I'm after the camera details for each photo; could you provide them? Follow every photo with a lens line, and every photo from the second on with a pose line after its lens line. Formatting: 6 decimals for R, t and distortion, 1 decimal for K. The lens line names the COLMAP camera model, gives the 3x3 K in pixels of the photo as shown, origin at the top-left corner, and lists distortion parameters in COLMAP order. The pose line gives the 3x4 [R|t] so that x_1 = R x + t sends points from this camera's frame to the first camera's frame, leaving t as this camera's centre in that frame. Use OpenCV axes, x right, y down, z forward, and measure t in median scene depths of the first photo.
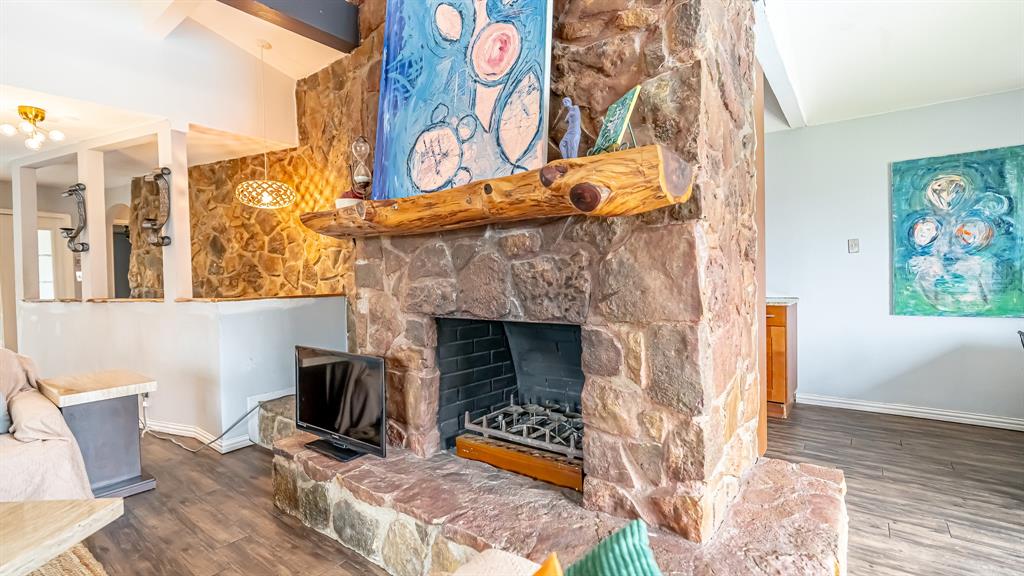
lens RADIAL K [[460.2, 0, 514.5], [0, 460.2, 285.0], [0, 0, 1]] dist [-0.000817, -0.000240]
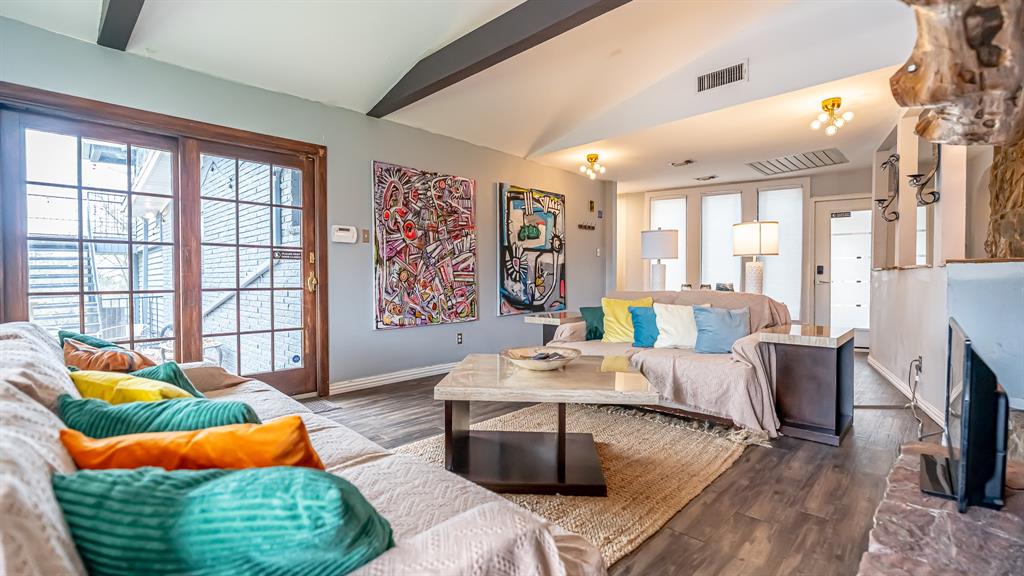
lens RADIAL K [[460.2, 0, 514.5], [0, 460.2, 285.0], [0, 0, 1]] dist [-0.000817, -0.000240]
pose [[-0.120786, 0.034524, -0.992078, 0.226466], [-0.013094, 0.999253, 0.036368, 0.055134], [0.992592, 0.017383, -0.120243, 0.347514]]
